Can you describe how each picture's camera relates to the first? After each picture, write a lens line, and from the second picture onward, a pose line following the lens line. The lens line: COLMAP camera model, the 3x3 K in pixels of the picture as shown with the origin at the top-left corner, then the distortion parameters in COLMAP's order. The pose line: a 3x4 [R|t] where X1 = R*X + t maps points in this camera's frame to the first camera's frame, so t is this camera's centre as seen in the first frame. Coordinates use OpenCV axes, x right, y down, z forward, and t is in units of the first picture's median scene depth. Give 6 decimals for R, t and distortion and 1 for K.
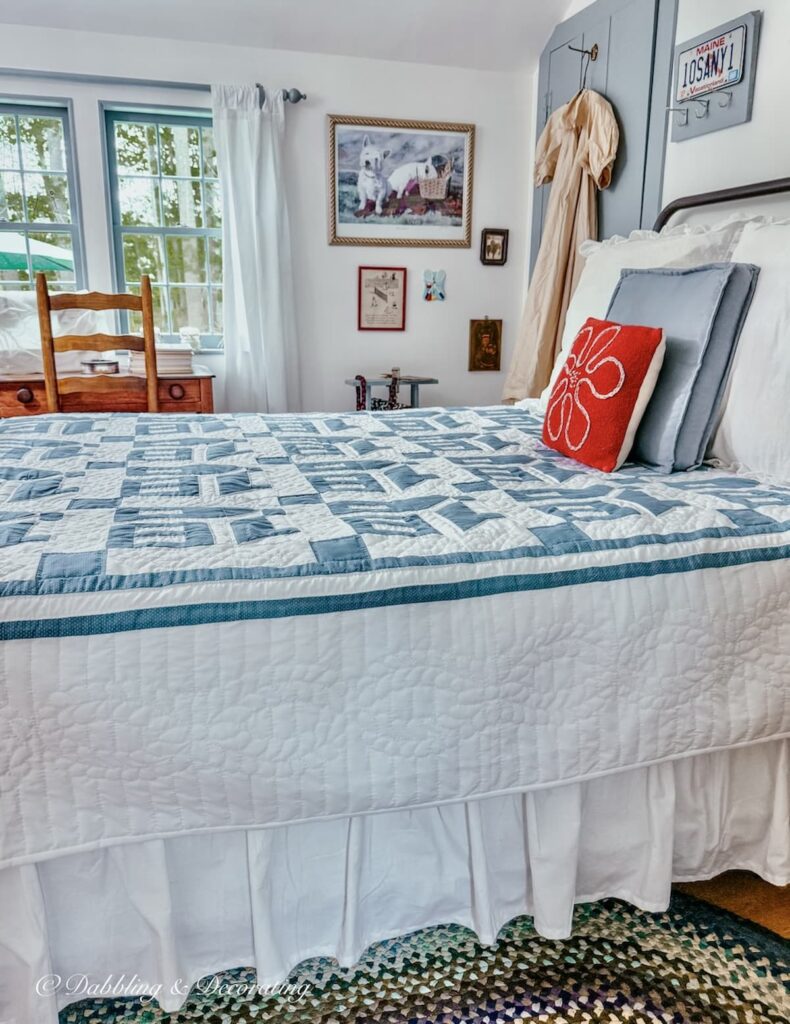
lens RADIAL K [[780.9, 0, 386.0], [0, 780.9, 539.4], [0, 0, 1]] dist [0.001529, 0.003797]
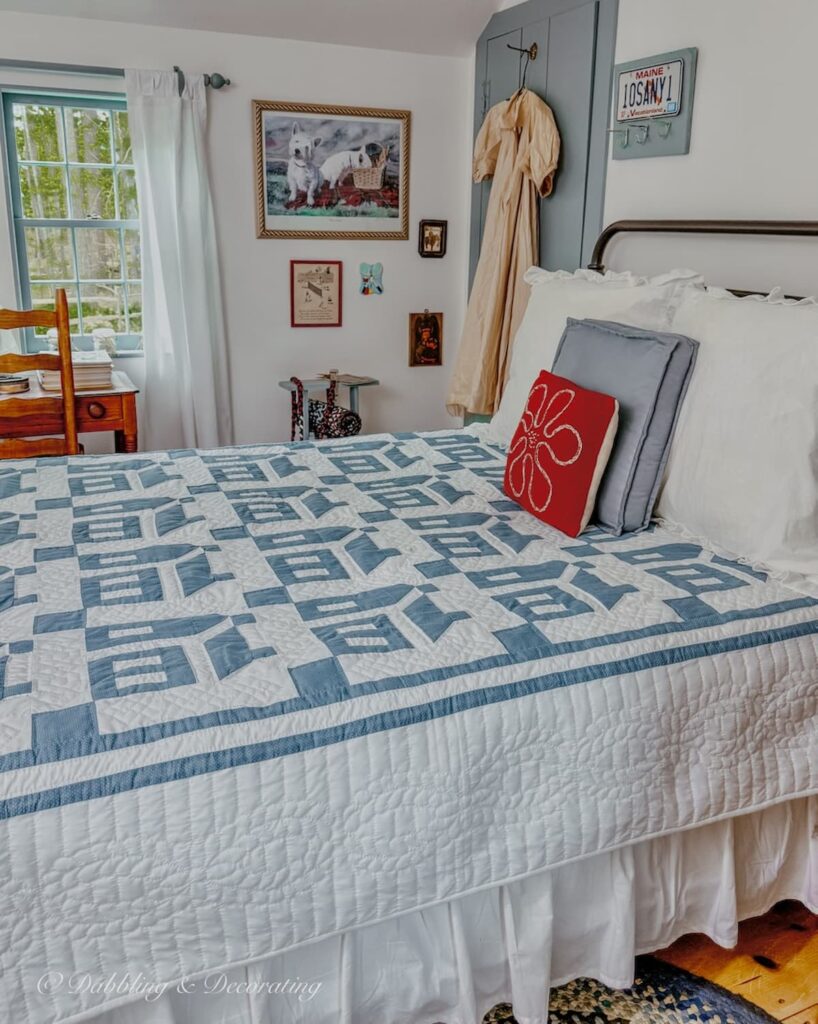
lens RADIAL K [[878.2, 0, 411.5], [0, 878.2, 483.2], [0, 0, 1]] dist [0.062339, -0.039302]
pose [[0.992149, -0.024840, 0.122573, -0.052205], [0.023551, 0.999651, 0.011955, -0.176533], [-0.122827, -0.008974, 0.992388, -0.129533]]
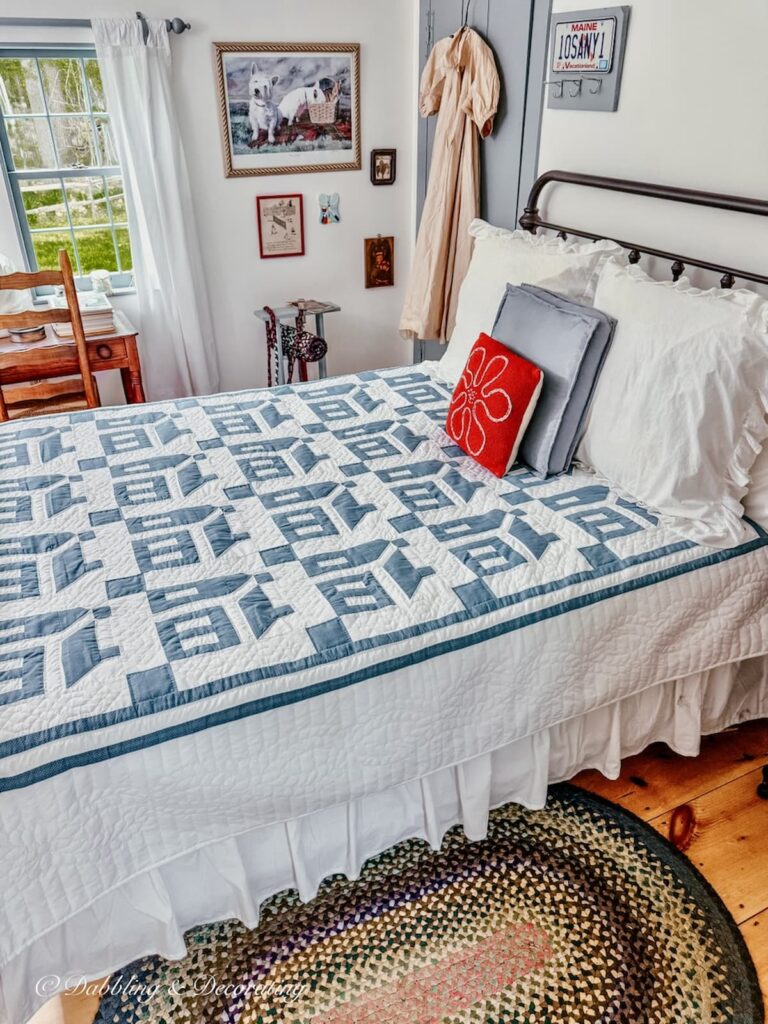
lens RADIAL K [[751.6, 0, 370.6], [0, 751.6, 524.9], [0, 0, 1]] dist [0.029823, -0.011050]
pose [[0.988319, -0.090979, 0.122266, -0.091234], [0.054233, 0.959701, 0.275739, -0.381661], [-0.142425, -0.265887, 0.953425, -0.191000]]
